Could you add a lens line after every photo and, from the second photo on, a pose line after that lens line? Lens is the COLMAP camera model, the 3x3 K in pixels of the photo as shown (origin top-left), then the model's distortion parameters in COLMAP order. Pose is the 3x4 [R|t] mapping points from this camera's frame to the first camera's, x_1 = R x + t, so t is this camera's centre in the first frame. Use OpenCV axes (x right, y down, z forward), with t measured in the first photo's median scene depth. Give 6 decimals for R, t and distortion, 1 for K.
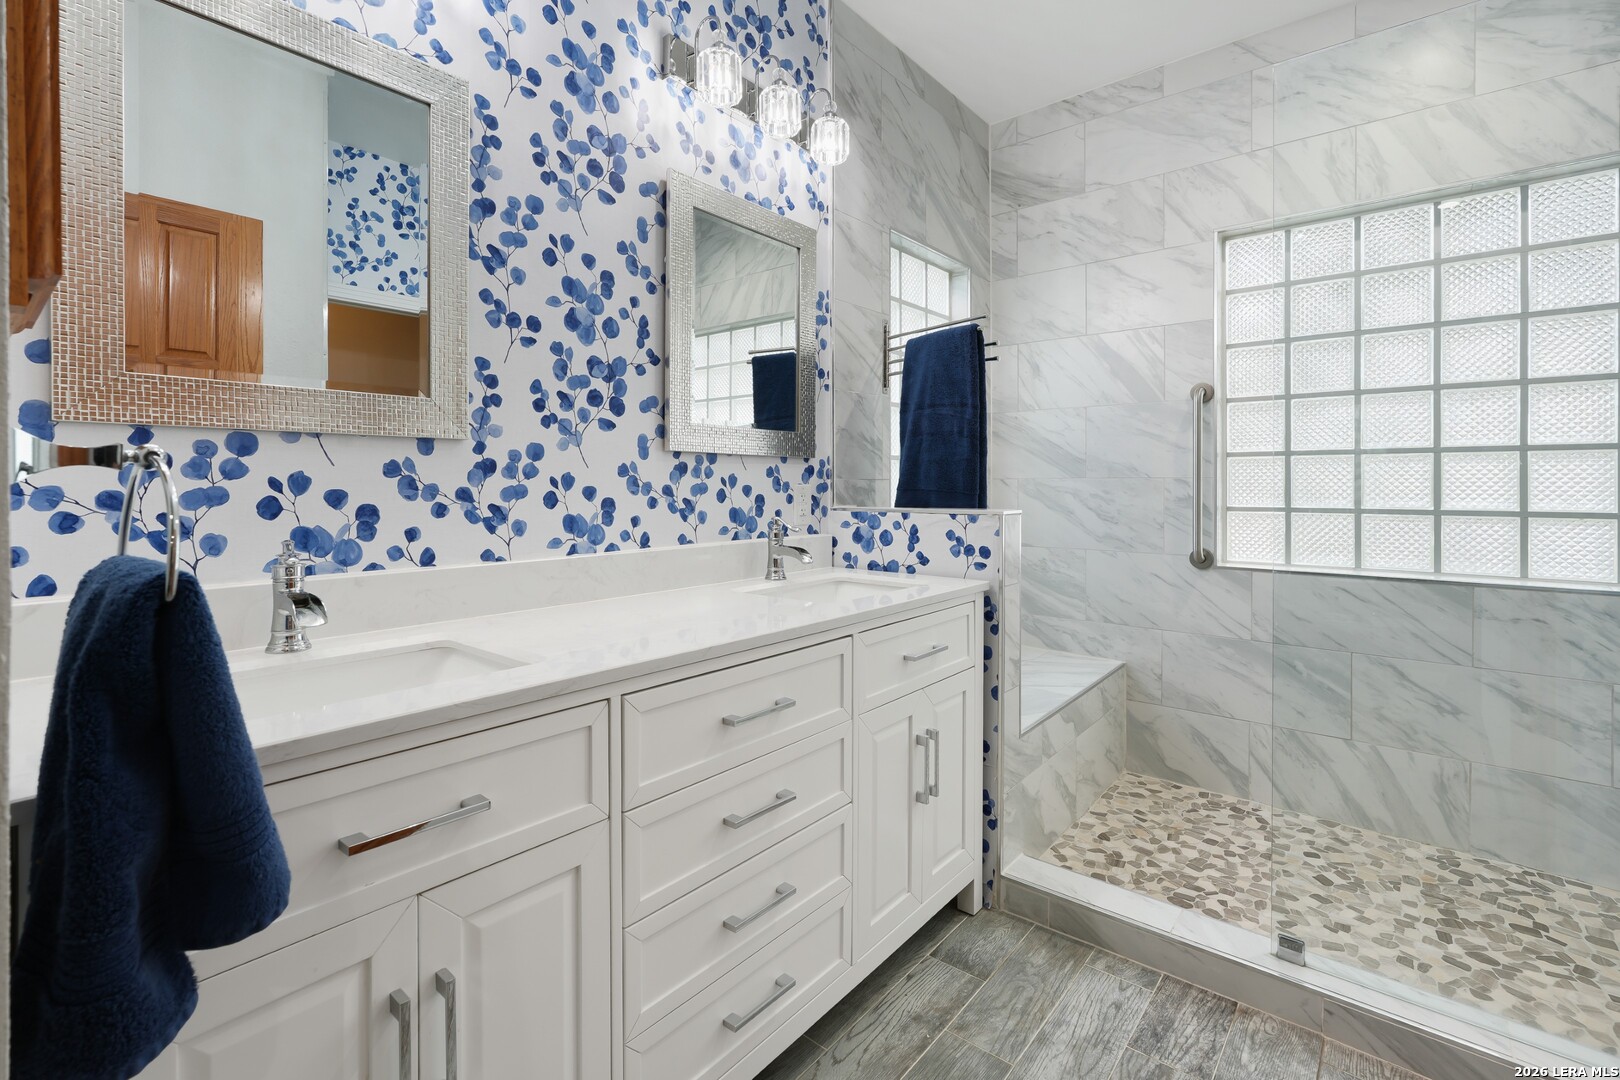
lens RADIAL K [[738.4, 0, 818.4], [0, 738.4, 484.9], [0, 0, 1]] dist [-0.006957, 0.003579]
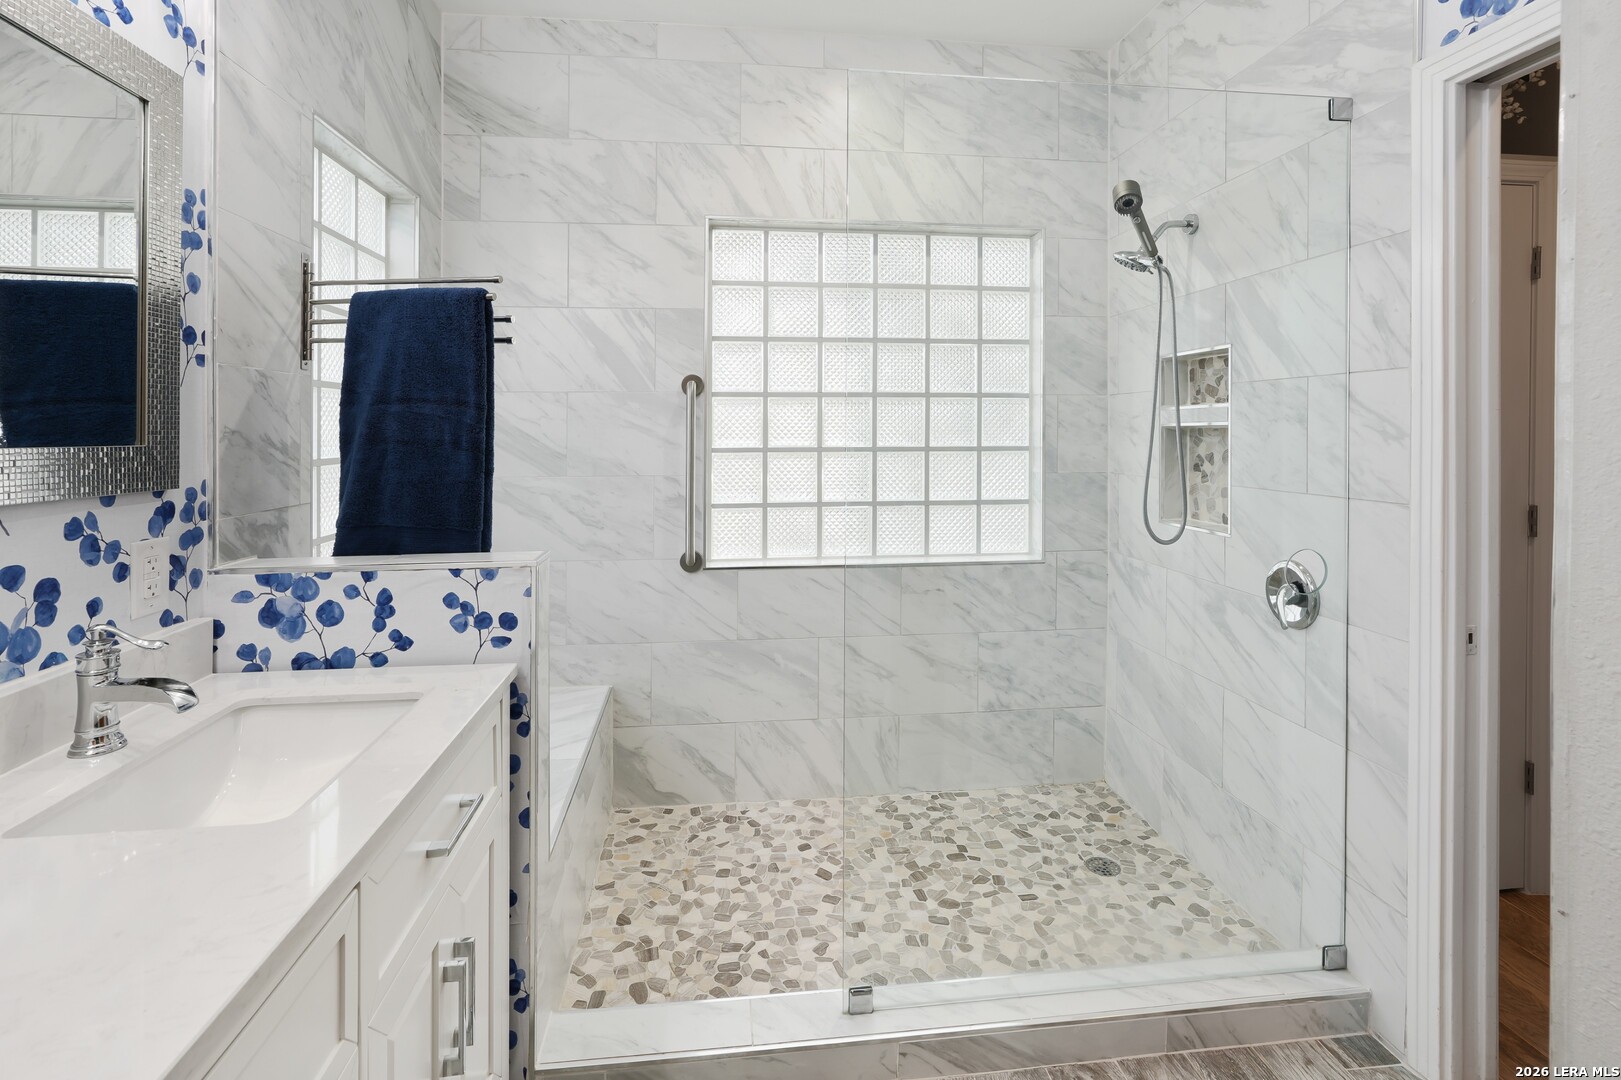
lens RADIAL K [[738.9, 0, 789.1], [0, 738.9, 428.6], [0, 0, 1]] dist [-0.006957, 0.003579]
pose [[0.702174, -0.000443, 0.712005, -0.074811], [0.001047, 0.999999, -0.000410, -0.079189], [-0.712005, 0.001034, 0.702174, 0.281777]]
